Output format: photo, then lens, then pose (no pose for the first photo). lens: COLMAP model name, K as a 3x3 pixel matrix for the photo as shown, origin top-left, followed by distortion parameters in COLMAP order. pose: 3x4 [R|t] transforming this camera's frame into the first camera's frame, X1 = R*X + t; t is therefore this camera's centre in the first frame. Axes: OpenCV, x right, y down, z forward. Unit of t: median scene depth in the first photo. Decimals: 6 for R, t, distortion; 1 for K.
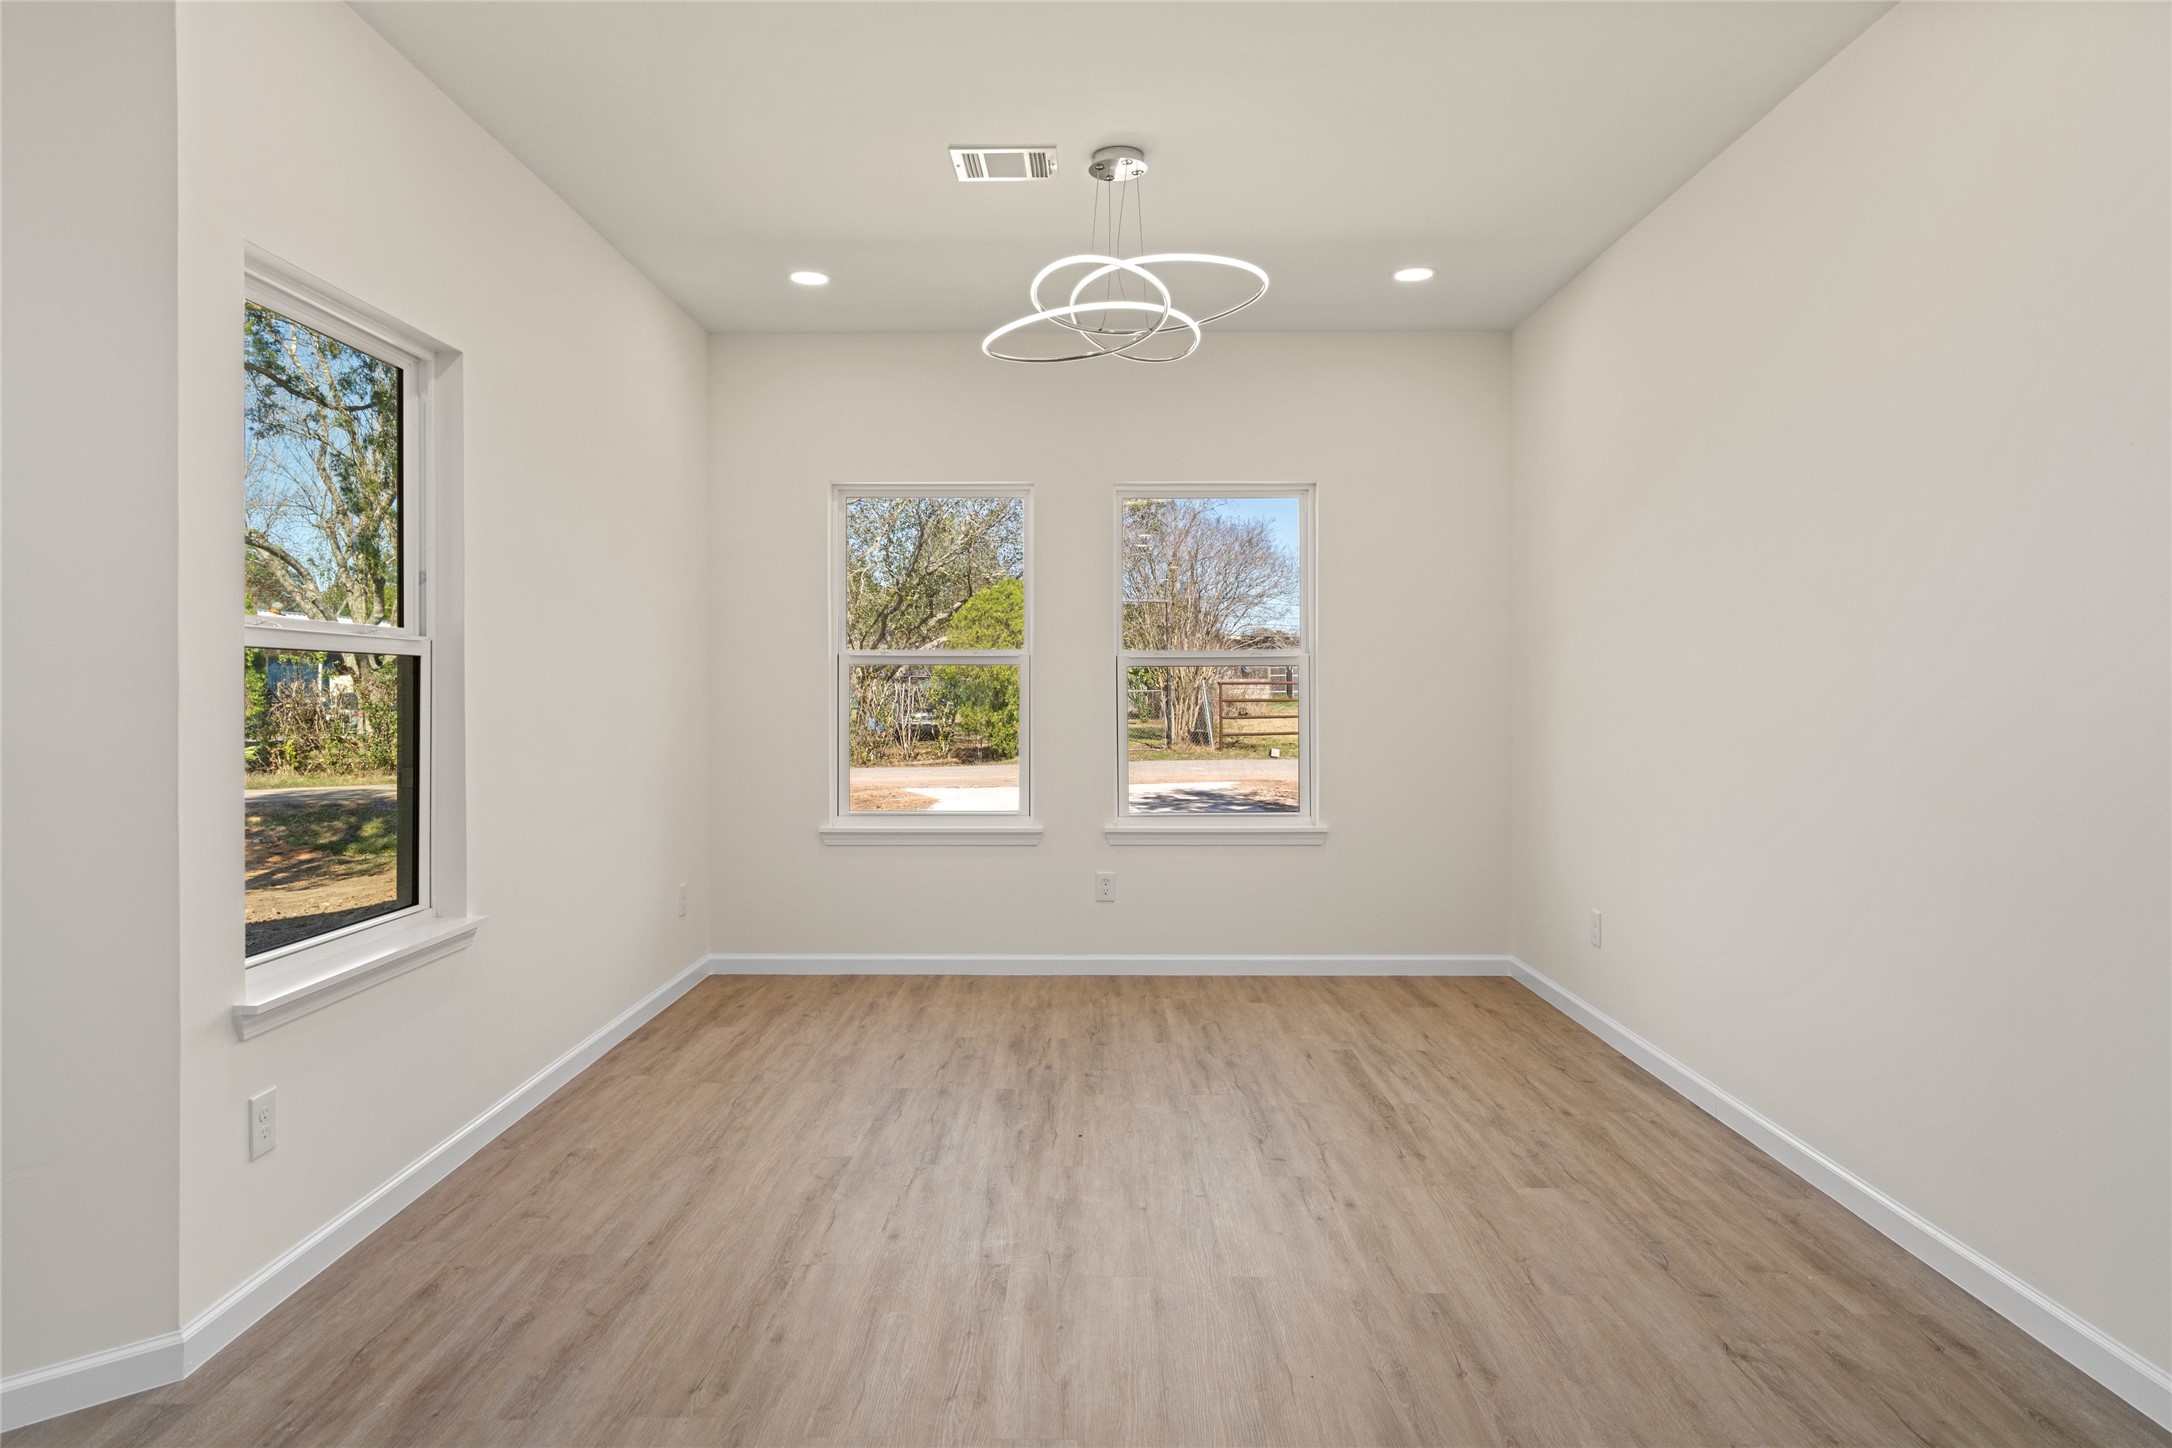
lens RADIAL K [[1295.7, 0, 1092.4], [0, 1295.7, 708.1], [0, 0, 1]] dist [0.009956, 0.001258]
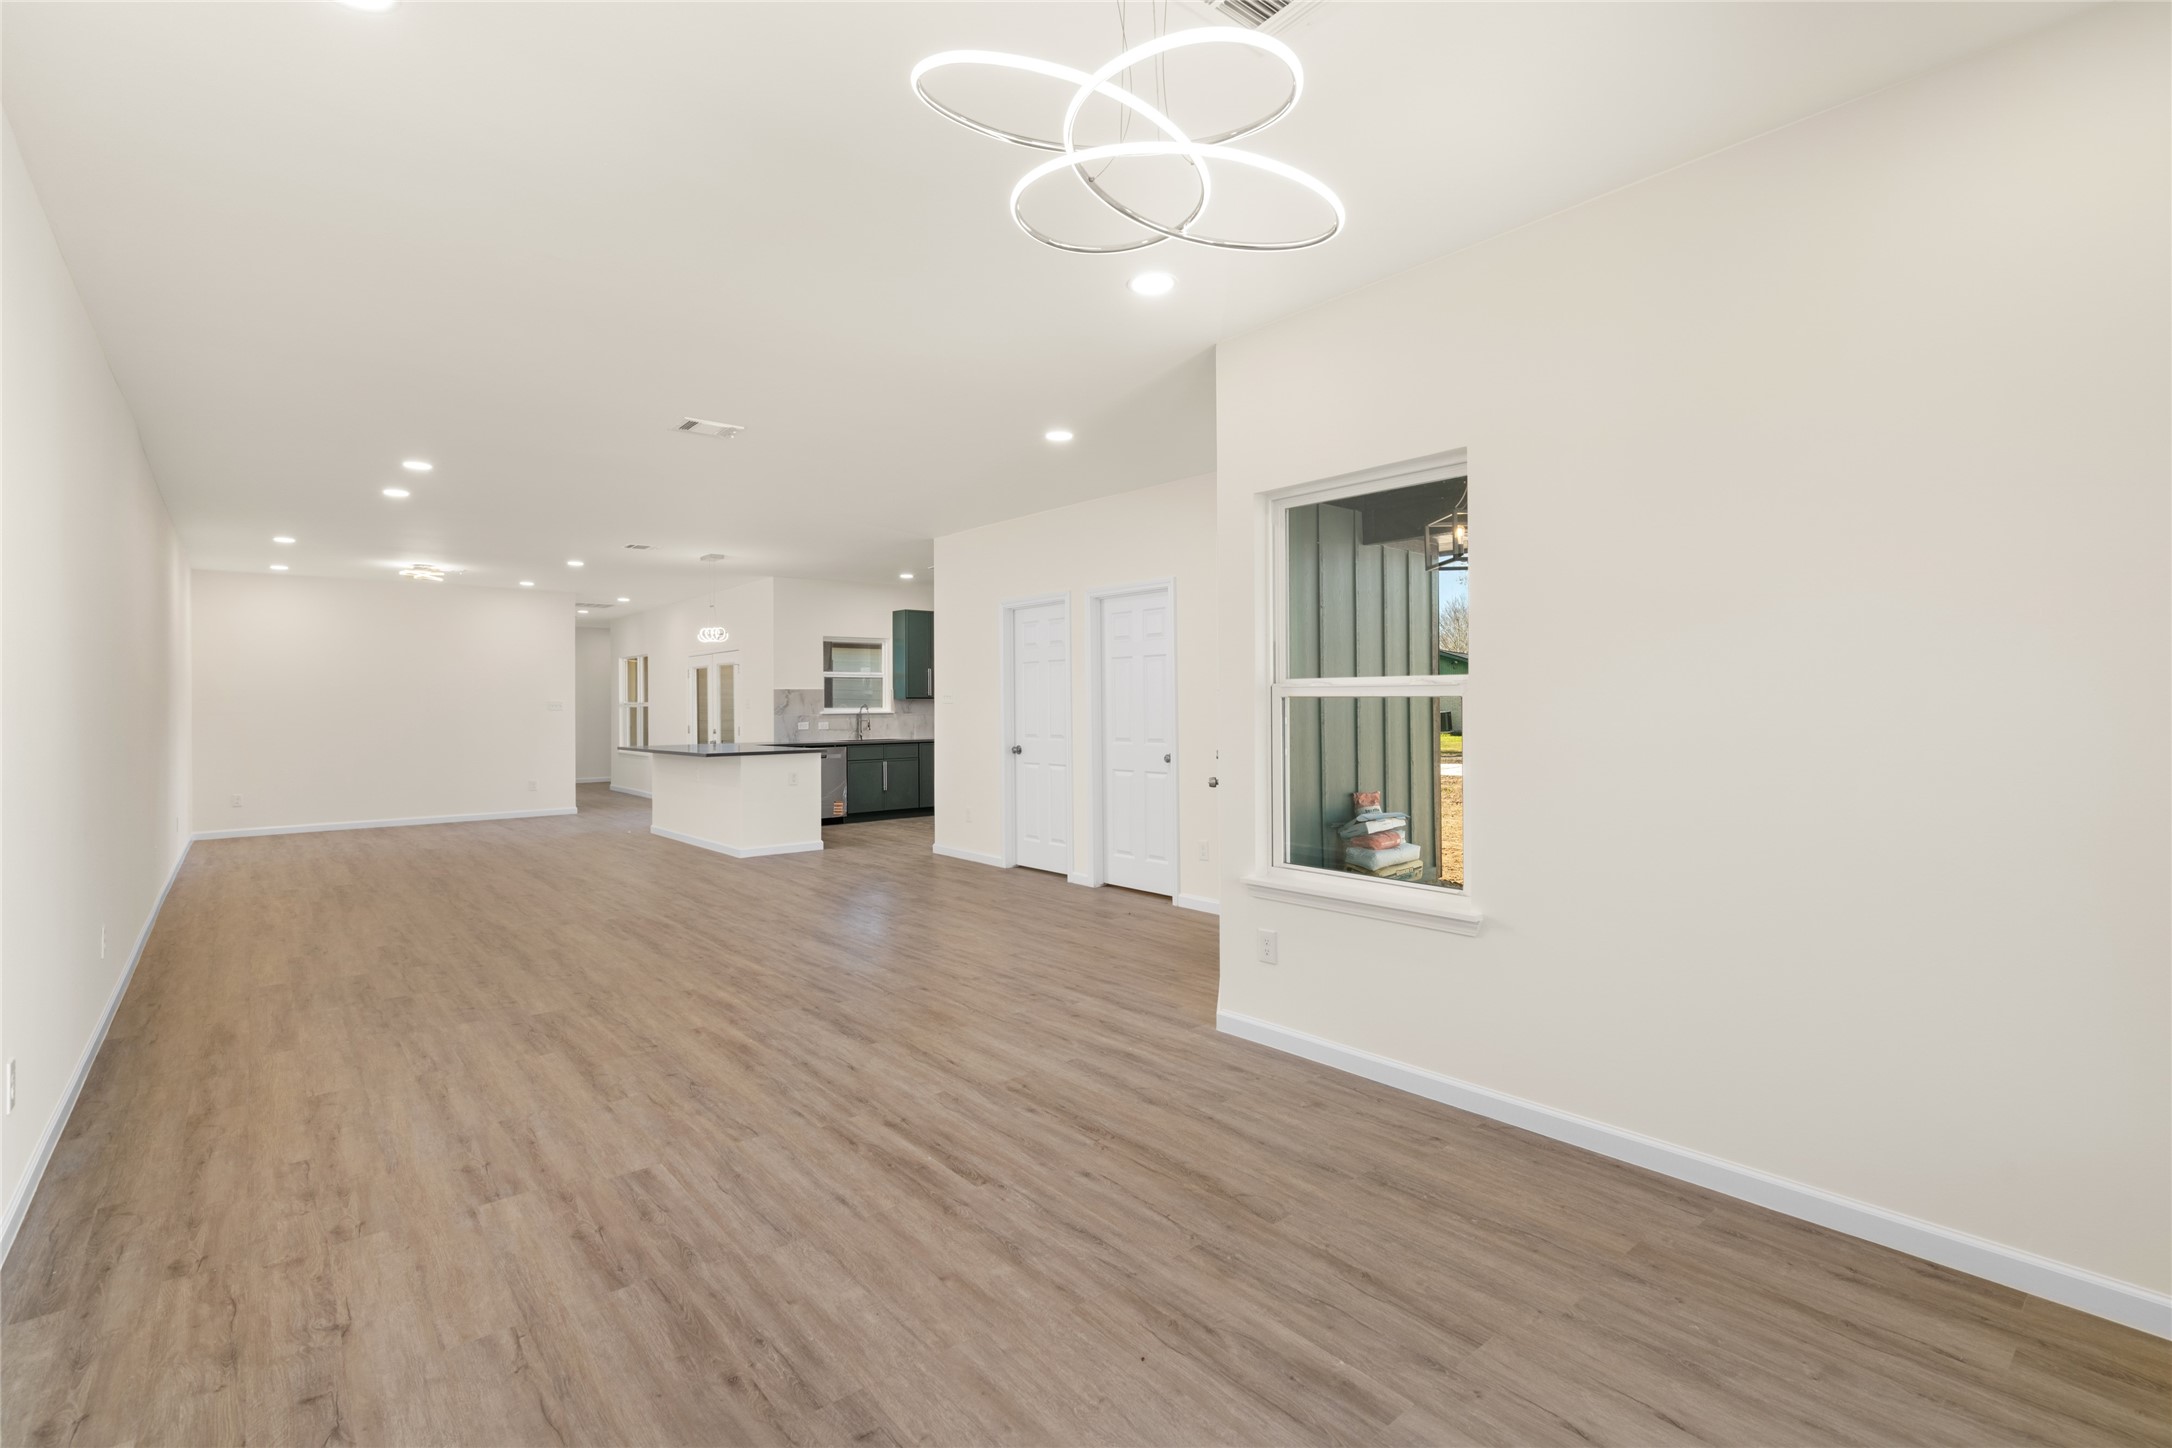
lens RADIAL K [[993.7, 0, 1073.5], [0, 993.7, 699.6], [0, 0, 1]] dist [-0.010755, 0.002790]
pose [[-0.770657, 0.004749, -0.637232, 0.383689], [-0.001690, 0.999953, 0.009496, -0.044050], [0.637248, 0.008395, -0.770613, 1.449532]]
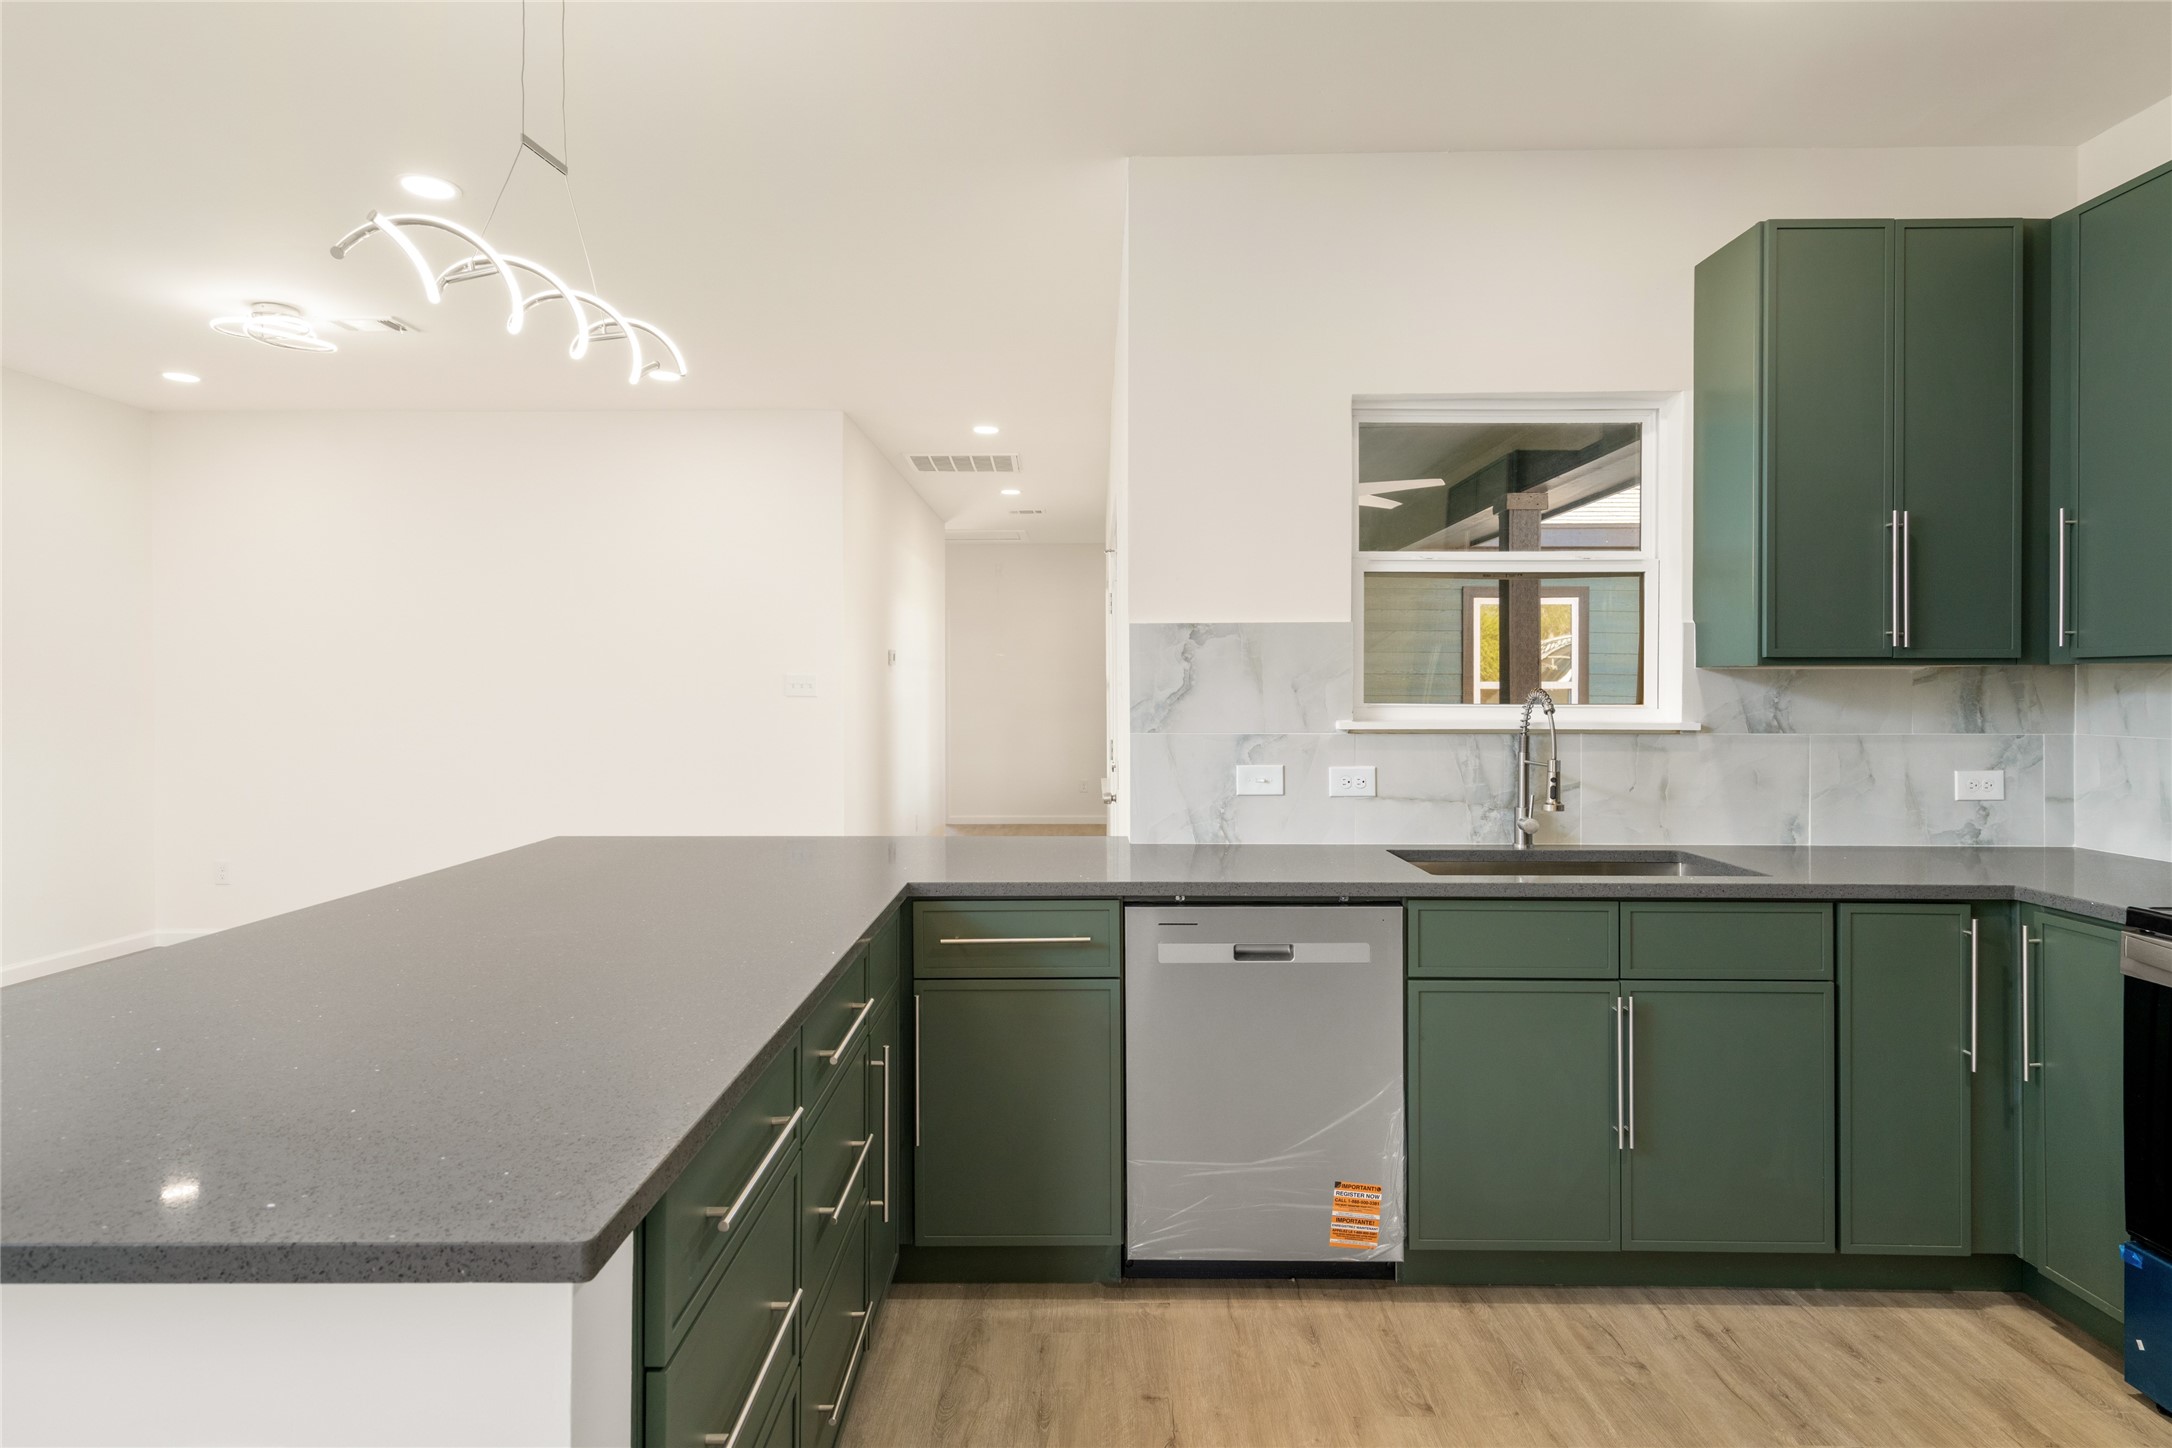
lens RADIAL K [[1191.1, 0, 1049.0], [0, 1191.1, 714.1], [0, 0, 1]] dist [-0.002846, -0.000290]
pose [[-0.999978, -0.001506, 0.006410, -0.842564], [-0.001273, 0.999341, 0.036284, -0.008165], [-0.006461, 0.036275, -0.999321, -0.689978]]
